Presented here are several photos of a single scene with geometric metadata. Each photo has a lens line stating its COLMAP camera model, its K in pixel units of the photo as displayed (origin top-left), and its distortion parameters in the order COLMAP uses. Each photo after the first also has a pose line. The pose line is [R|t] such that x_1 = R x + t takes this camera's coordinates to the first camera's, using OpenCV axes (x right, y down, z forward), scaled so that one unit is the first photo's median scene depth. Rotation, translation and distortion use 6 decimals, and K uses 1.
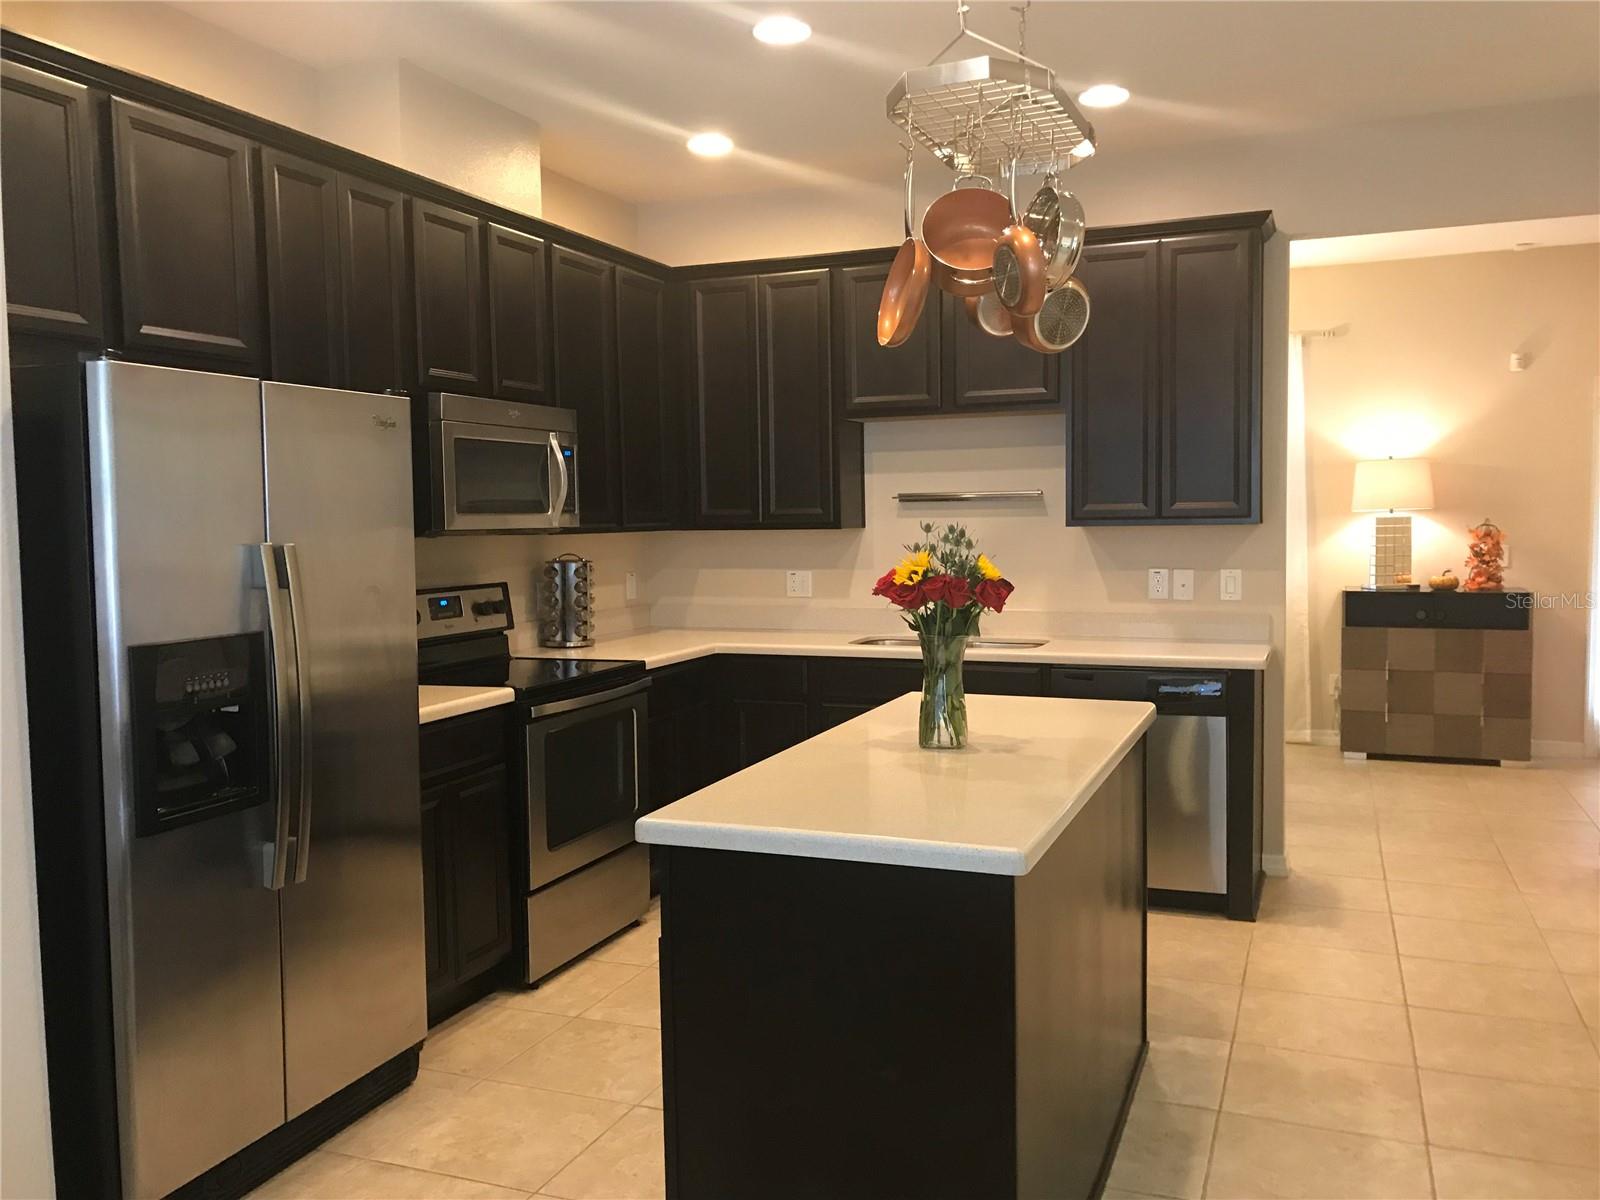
lens RADIAL K [[1335.0, 0, 799.1], [0, 1335.0, 597.0], [0, 0, 1]] dist [0.021859, -0.026298]
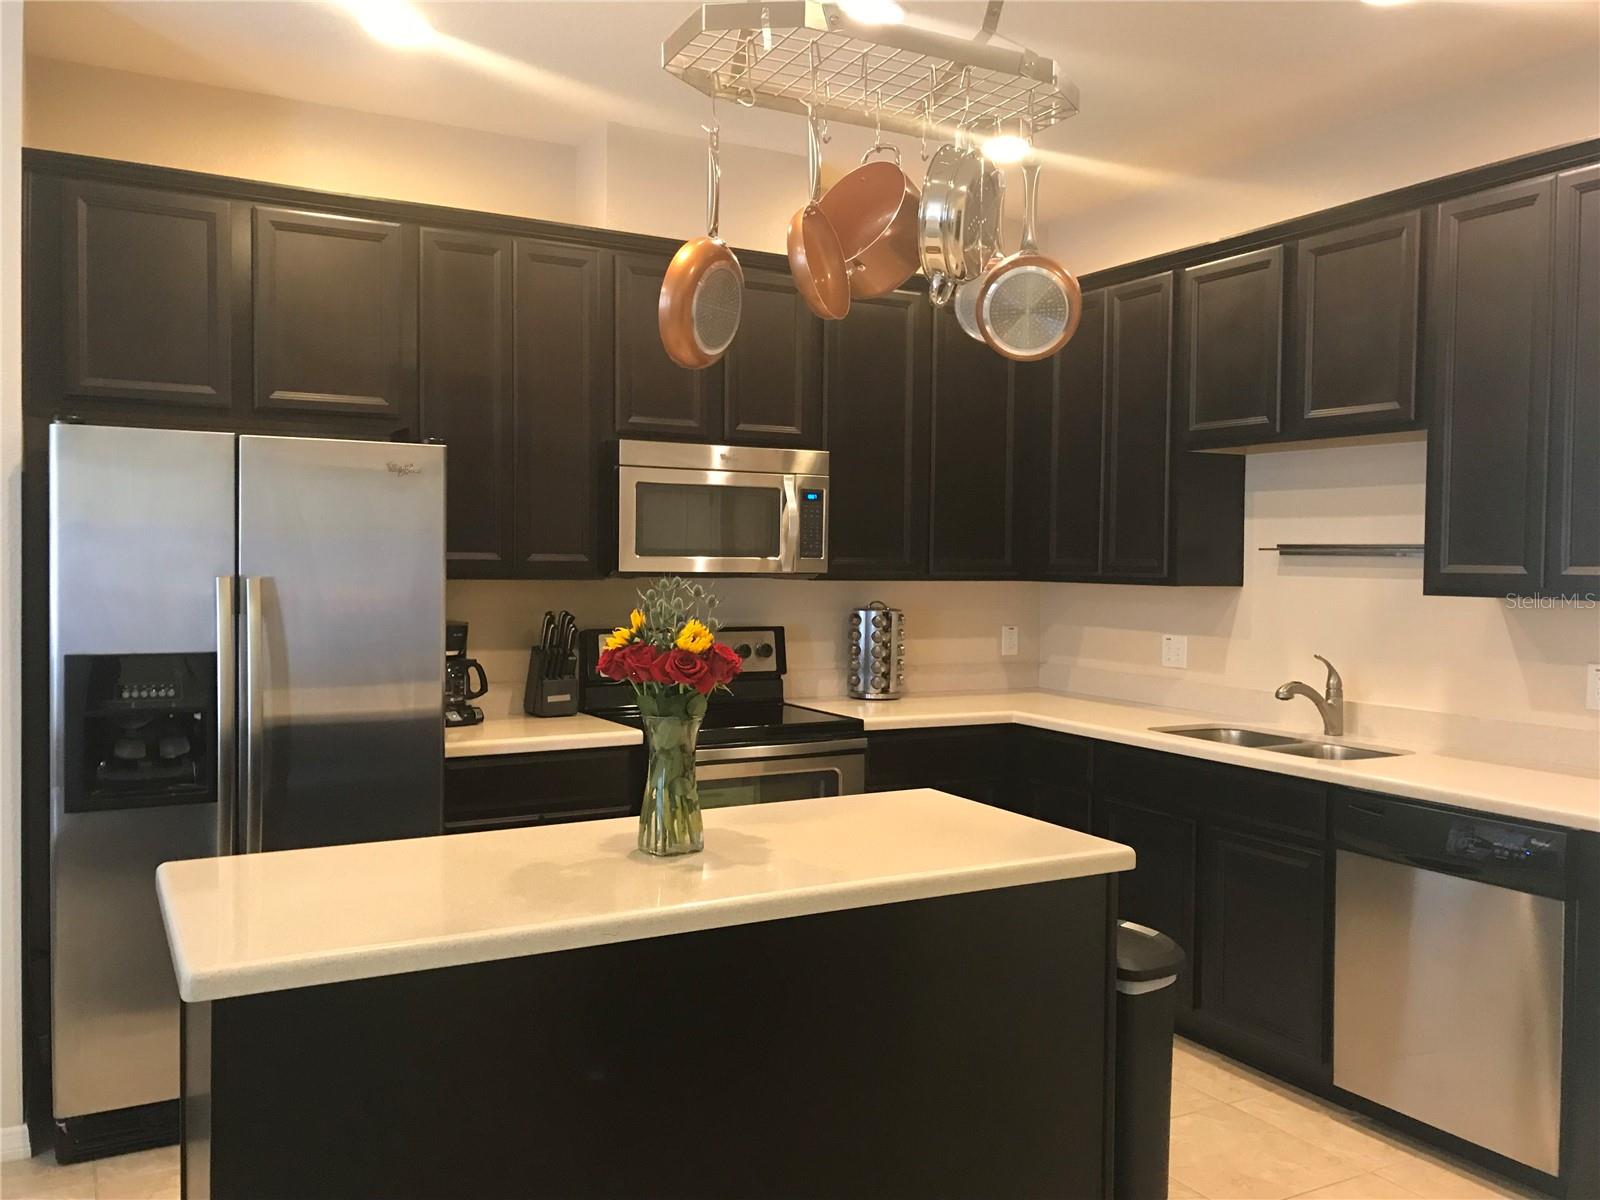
lens RADIAL K [[1335.0, 0, 796.2], [0, 1335.0, 599.3], [0, 0, 1]] dist [0.021859, -0.026298]
pose [[0.767612, 0.045590, -0.639291, 0.399862], [-0.064216, 0.997918, -0.005941, -0.025027], [0.637690, 0.045613, 0.768942, 0.240548]]
